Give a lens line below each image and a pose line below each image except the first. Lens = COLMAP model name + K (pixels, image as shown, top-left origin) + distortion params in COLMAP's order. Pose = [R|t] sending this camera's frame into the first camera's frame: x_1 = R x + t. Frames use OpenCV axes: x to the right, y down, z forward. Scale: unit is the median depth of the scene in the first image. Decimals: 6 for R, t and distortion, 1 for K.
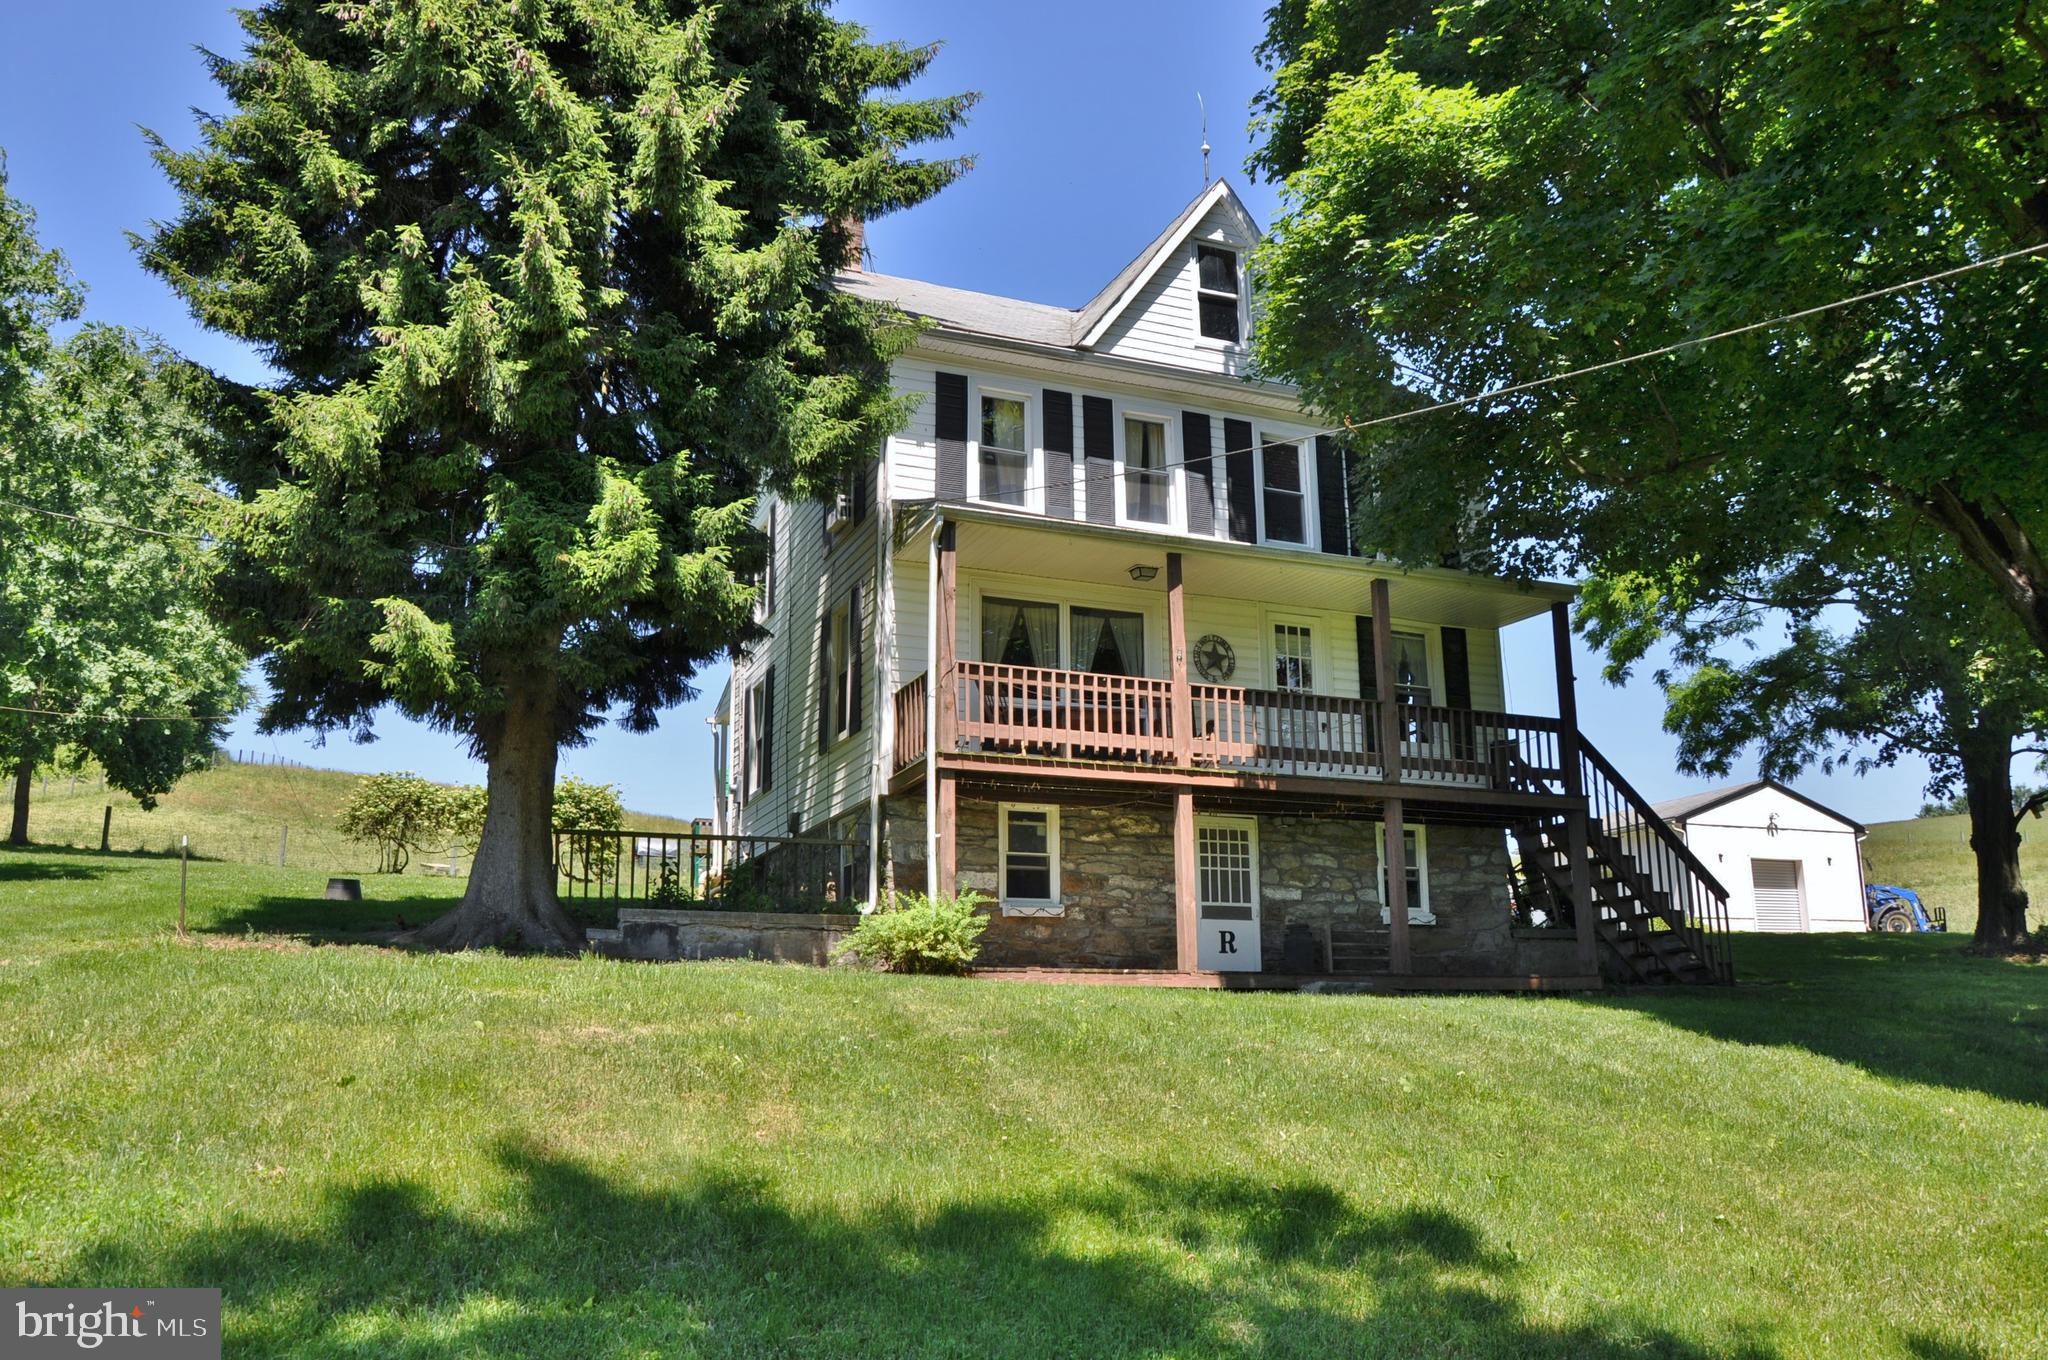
lens RADIAL K [[1618.6, 0, 1017.7], [0, 1618.6, 682.4], [0, 0, 1]] dist [-0.159867, 0.138803]
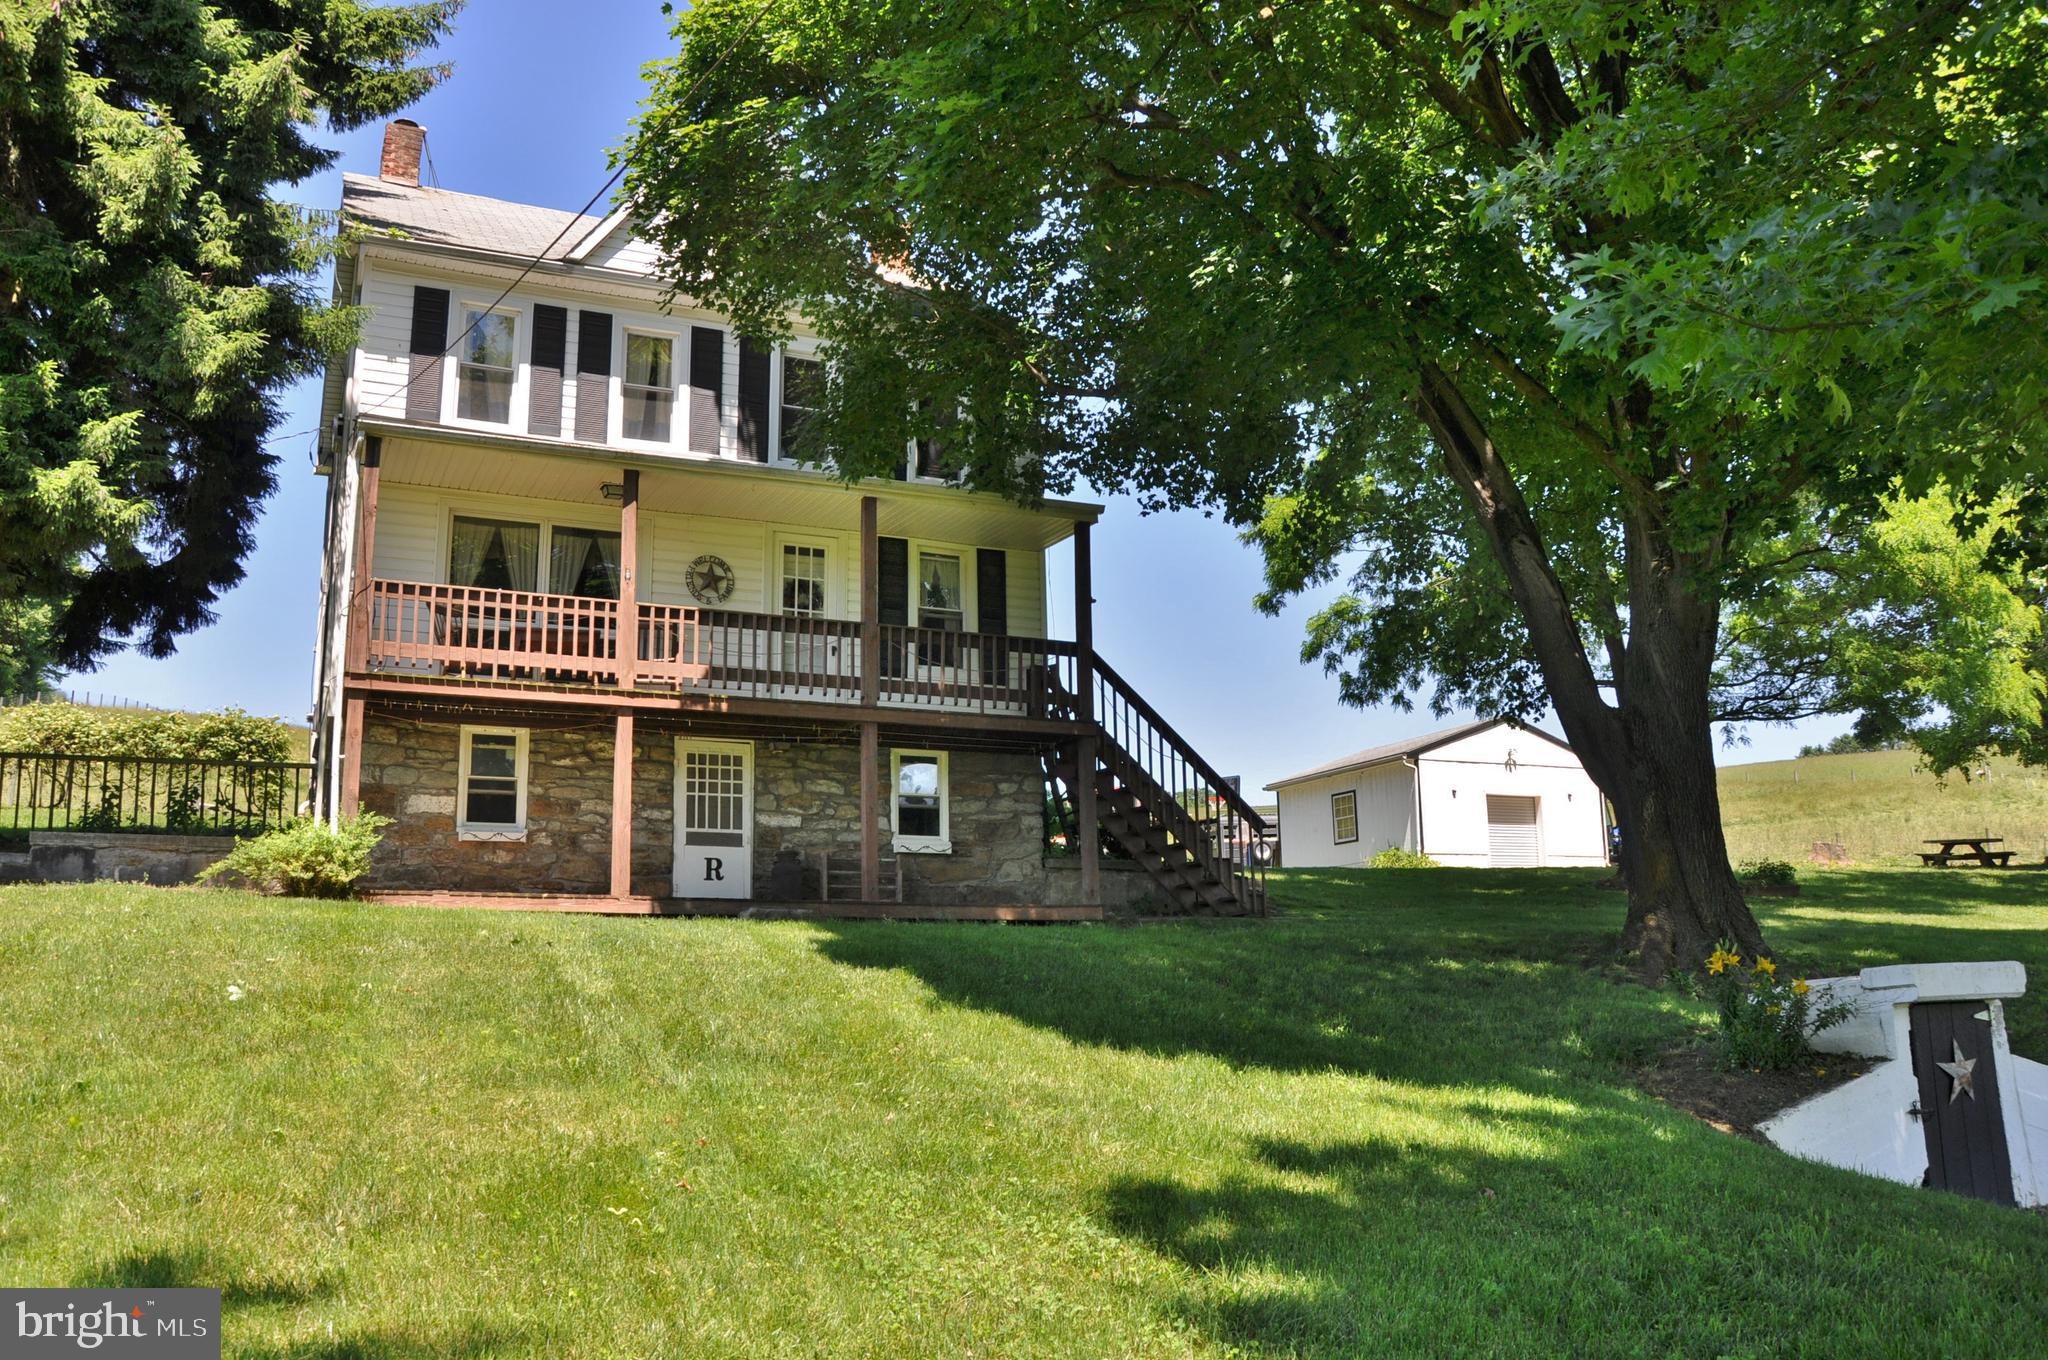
lens RADIAL K [[1618.6, 0, 1017.7], [0, 1618.6, 682.4], [0, 0, 1]] dist [-0.159867, 0.138803]
pose [[0.998552, -0.000250, 0.053797, 0.268796], [-0.001671, 0.999363, 0.035646, 0.013008], [-0.053772, -0.035685, 0.997915, 0.018690]]
